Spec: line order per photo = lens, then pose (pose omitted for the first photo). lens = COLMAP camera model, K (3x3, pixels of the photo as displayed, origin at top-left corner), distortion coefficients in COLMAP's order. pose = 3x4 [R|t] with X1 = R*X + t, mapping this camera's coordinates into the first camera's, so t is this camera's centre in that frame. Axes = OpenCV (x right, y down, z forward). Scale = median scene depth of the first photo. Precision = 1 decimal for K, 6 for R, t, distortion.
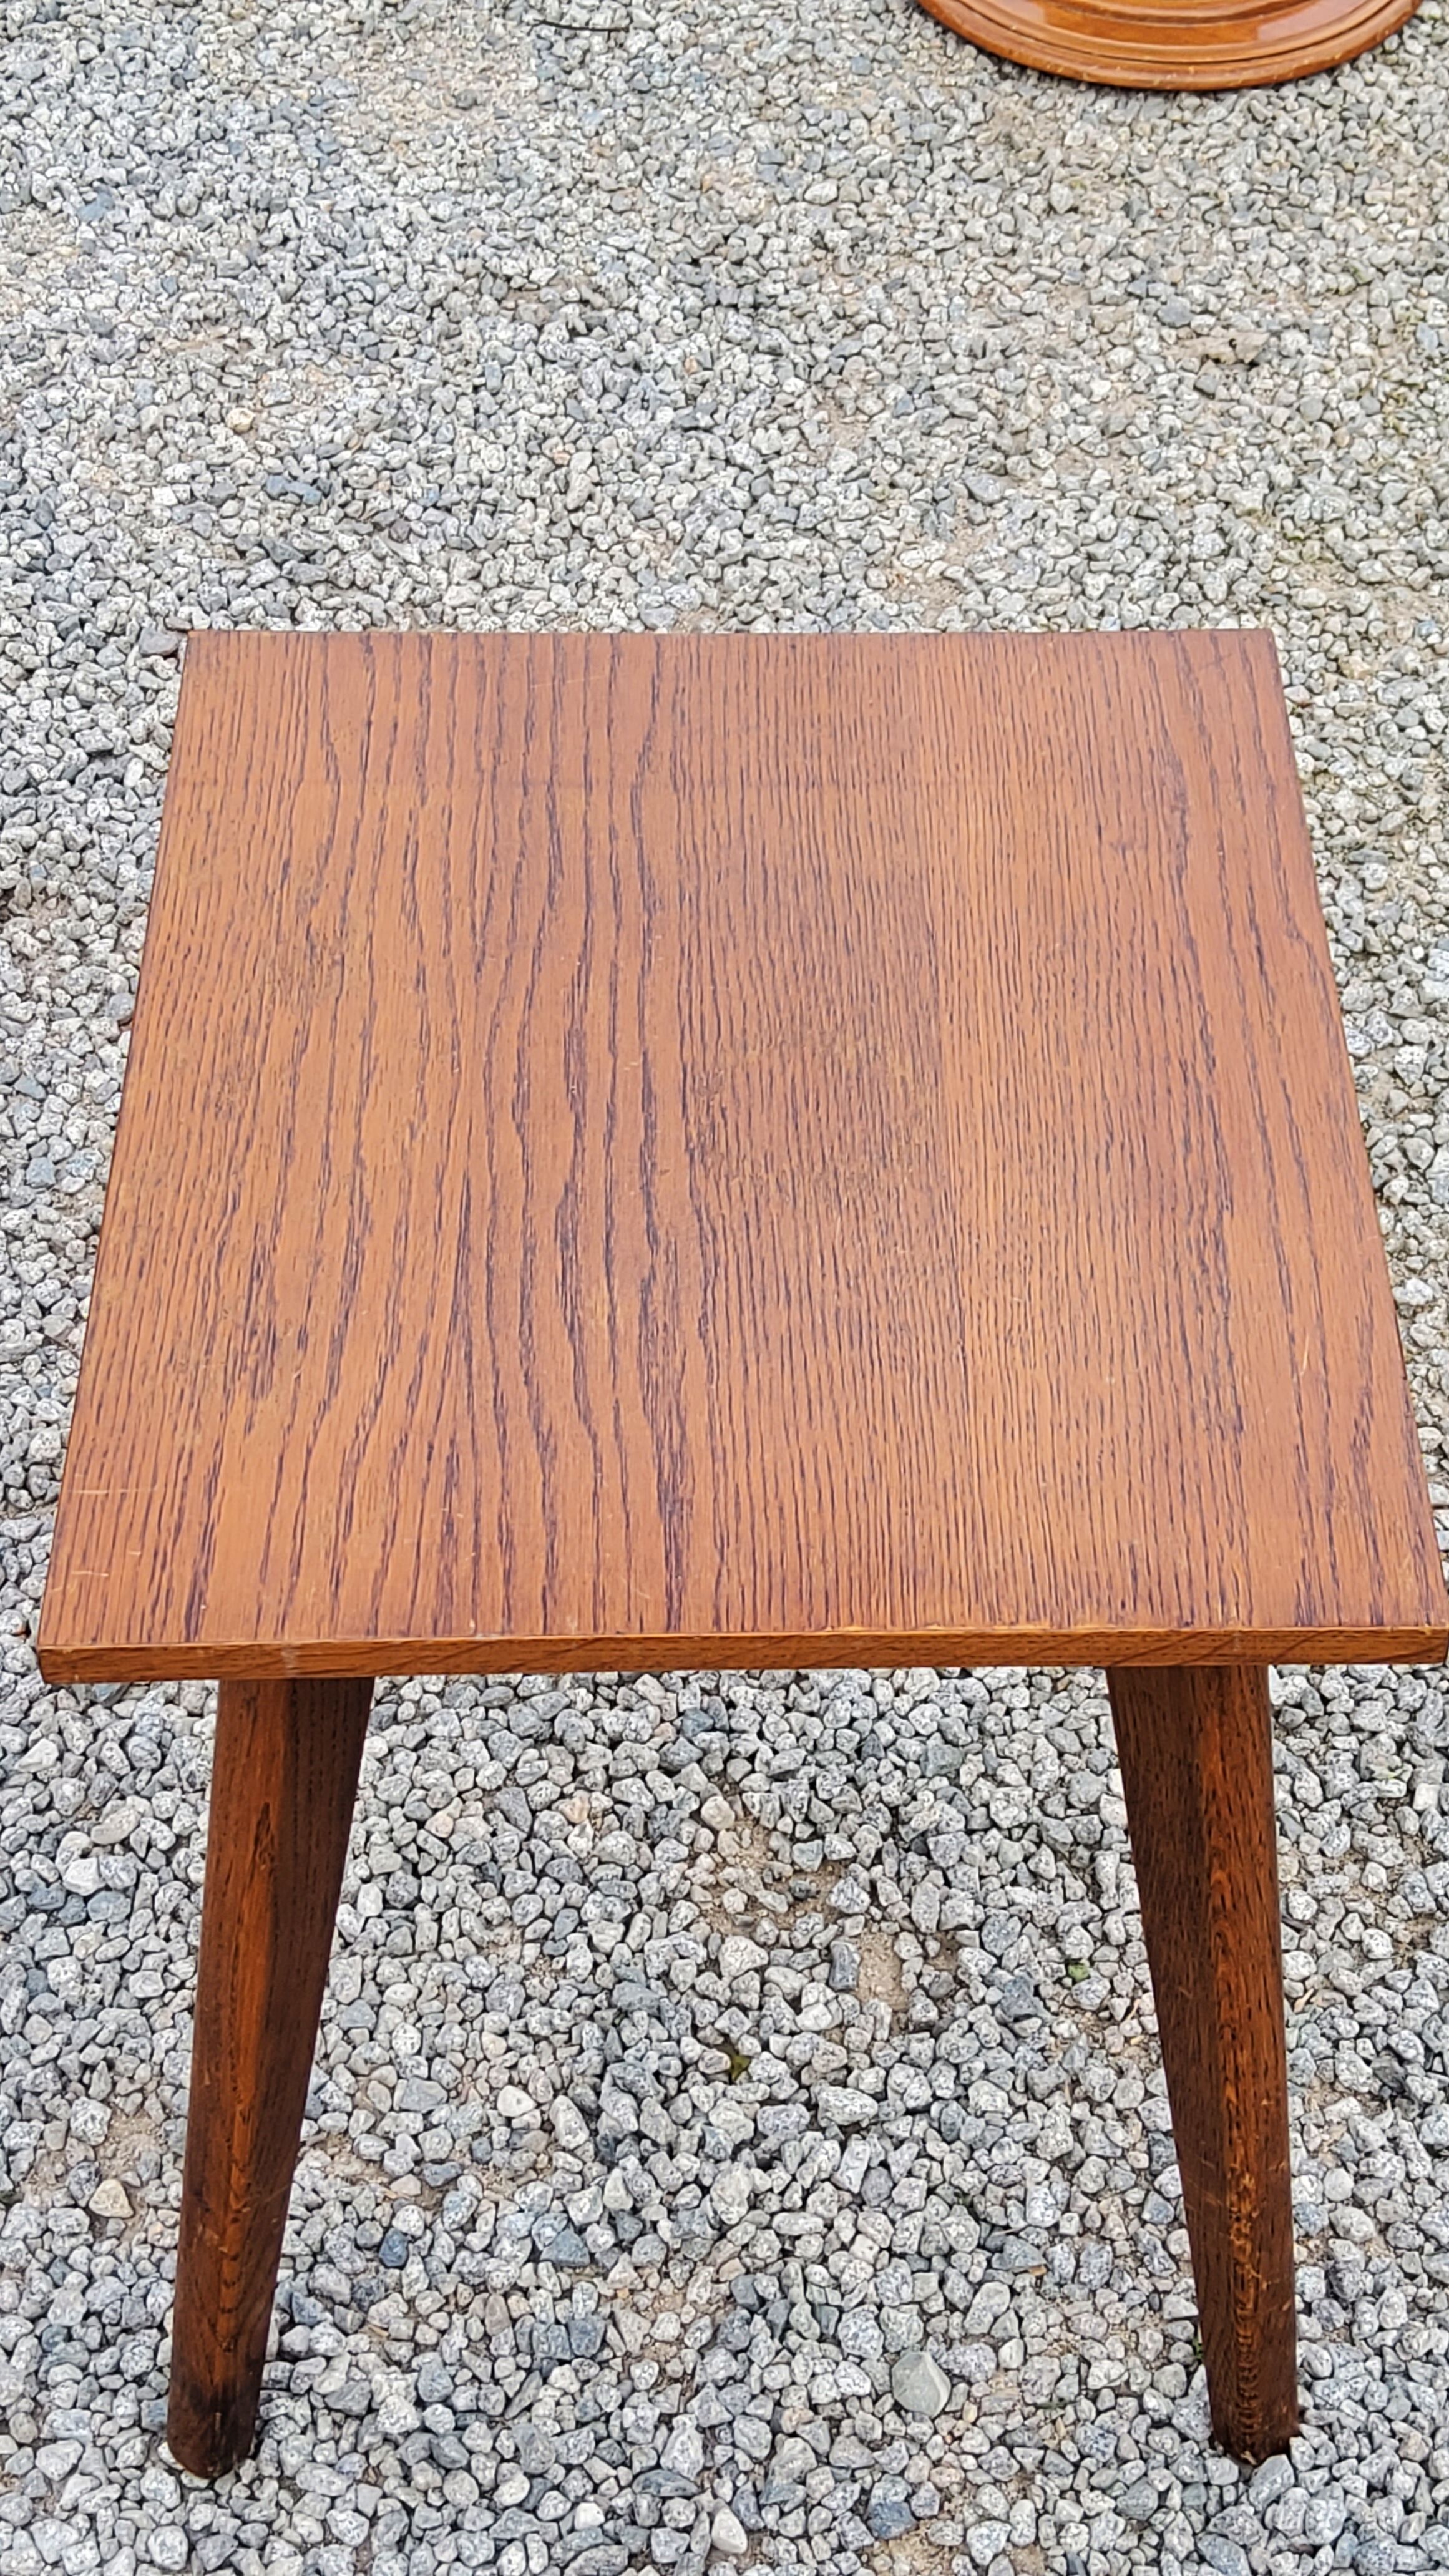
lens RADIAL K [[3837.4, 0, 736.1], [0, 3837.4, 1249.1], [0, 0, 1]] dist [0.184839, -0.534368]
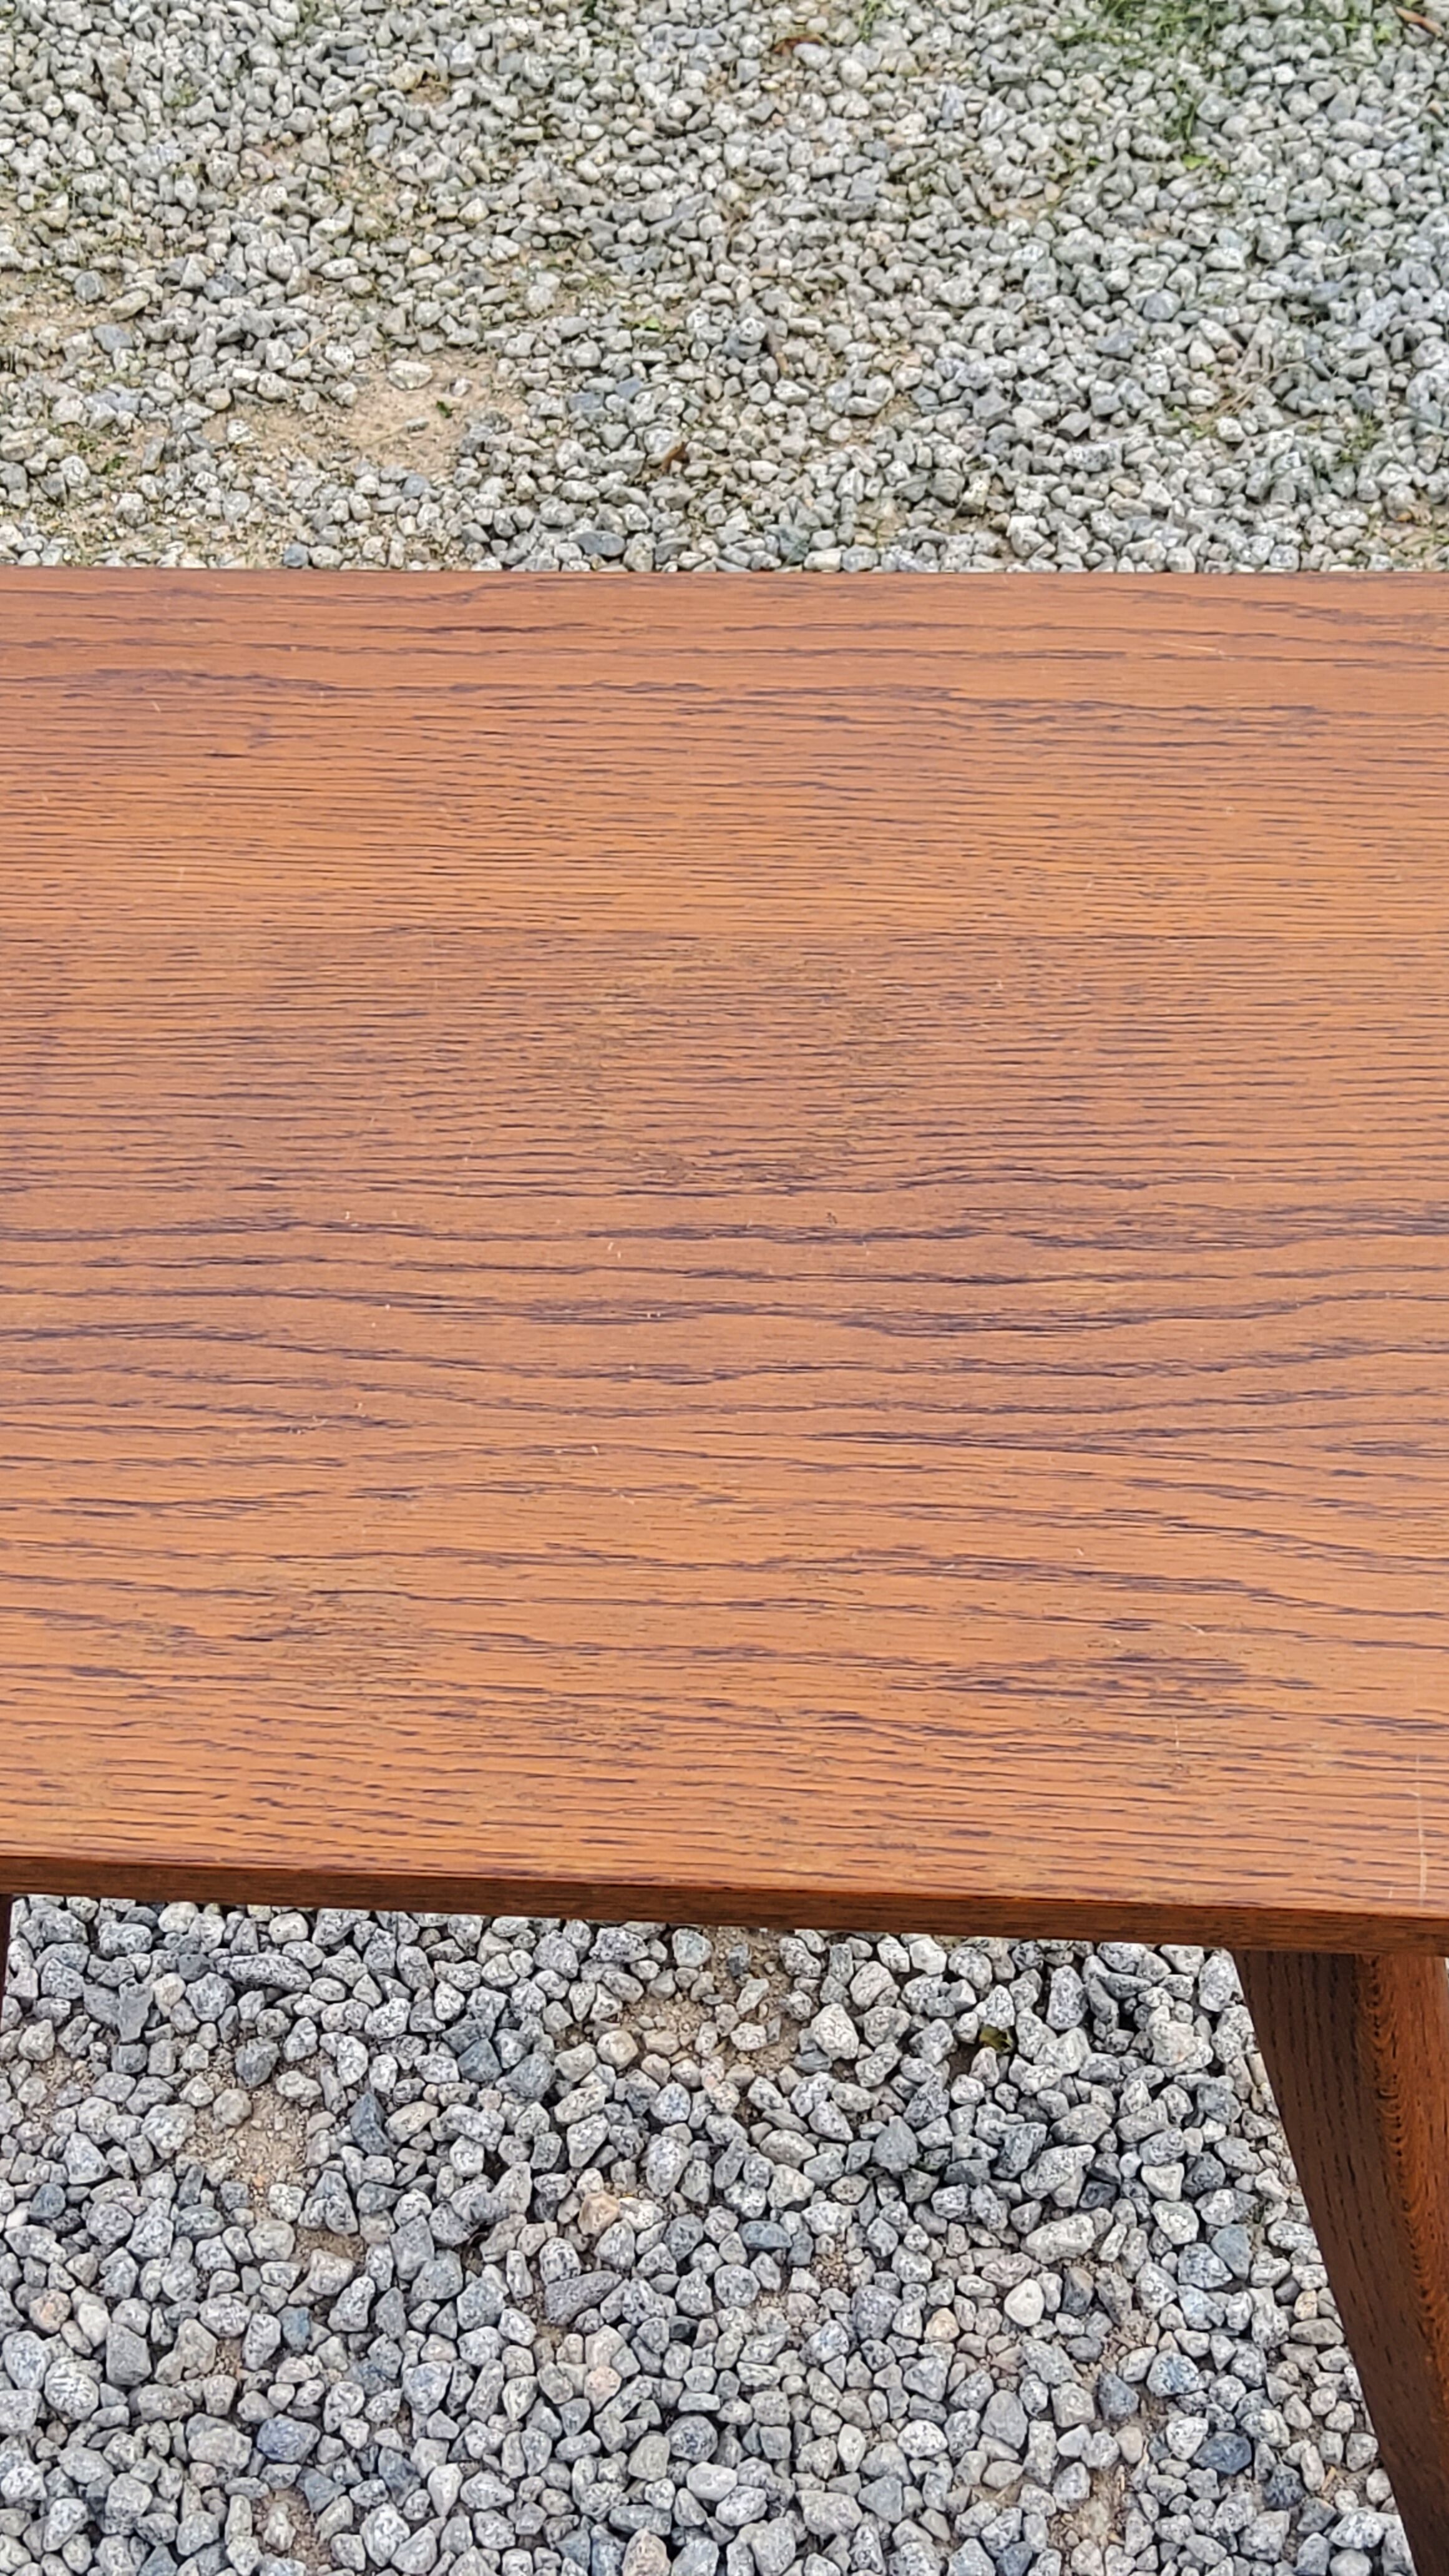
lens RADIAL K [[3837.4, 0, 736.1], [0, 3837.4, 1249.1], [0, 0, 1]] dist [0.184839, -0.534368]
pose [[0.091721, -0.784876, 0.612827, -0.456403], [0.750419, 0.459021, 0.475574, -0.365142], [-0.654567, 0.416257, 0.631088, 0.522710]]
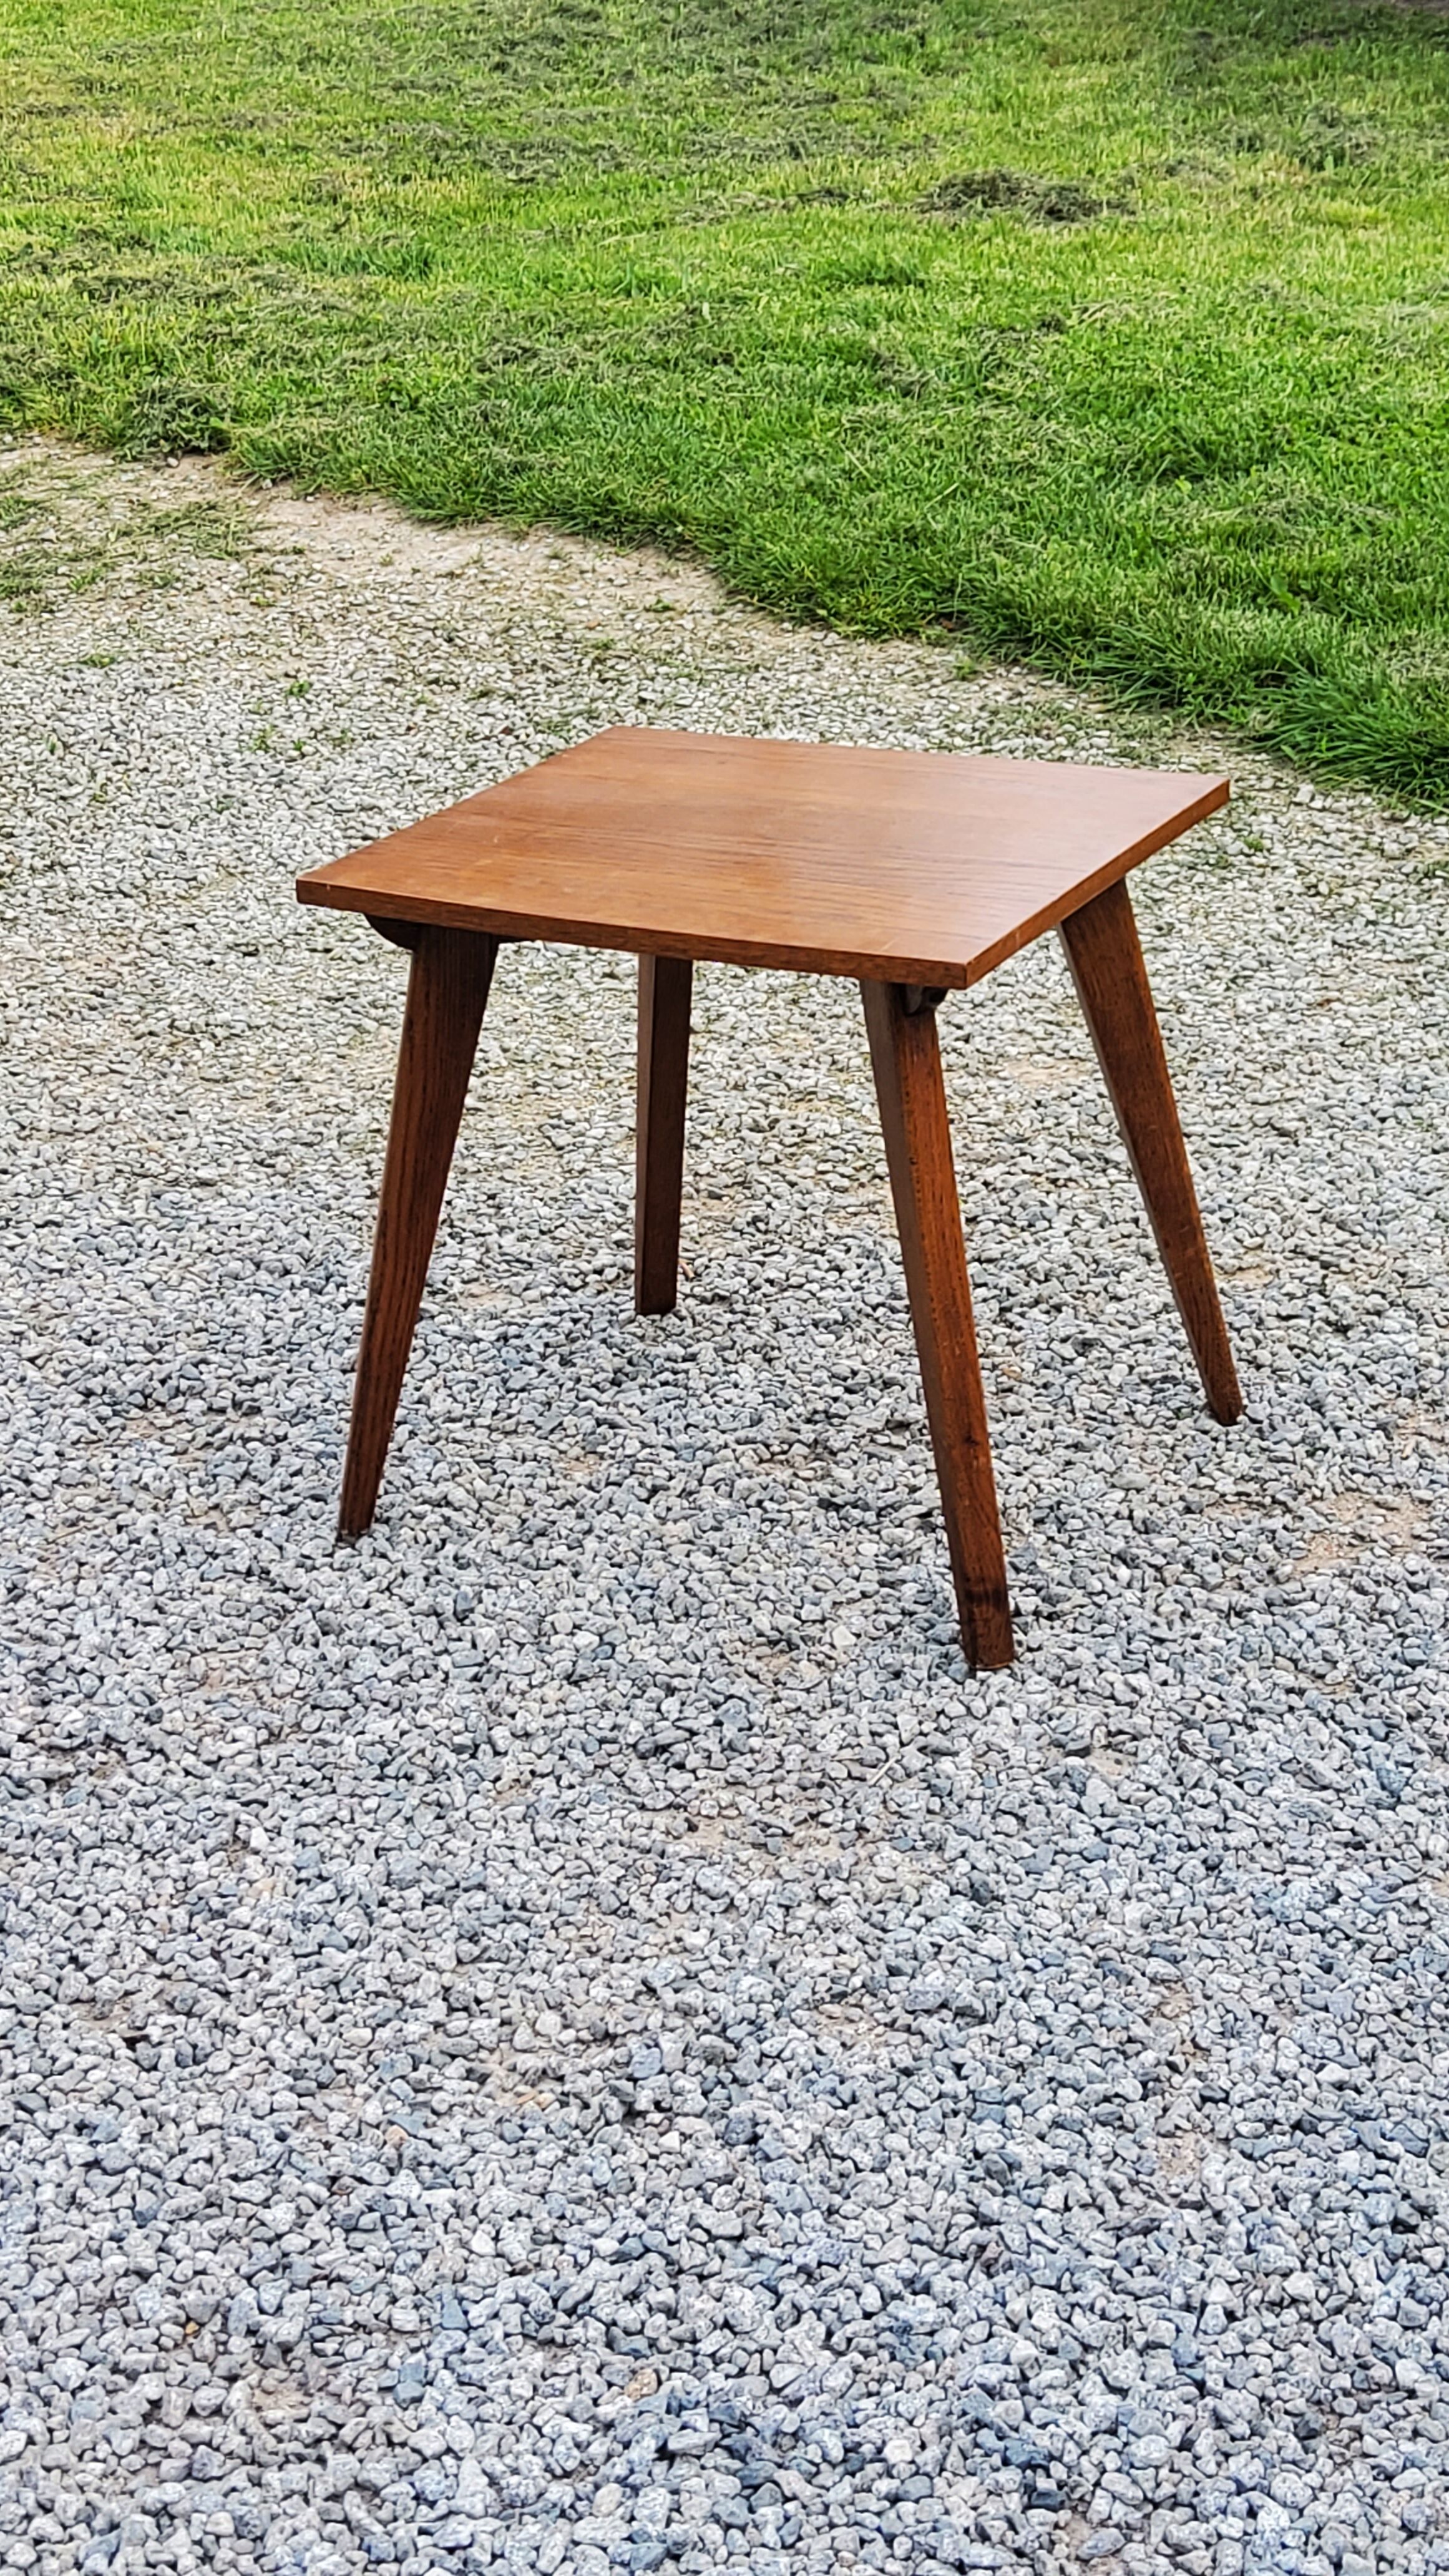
lens RADIAL K [[3837.4, 0, 736.1], [0, 3837.4, 1249.1], [0, 0, 1]] dist [0.184839, -0.534368]
pose [[0.498423, -0.359145, 0.789044, -1.628136], [0.655669, 0.751601, -0.072070, 0.242938], [-0.567162, 0.553273, 0.610095, -0.083456]]
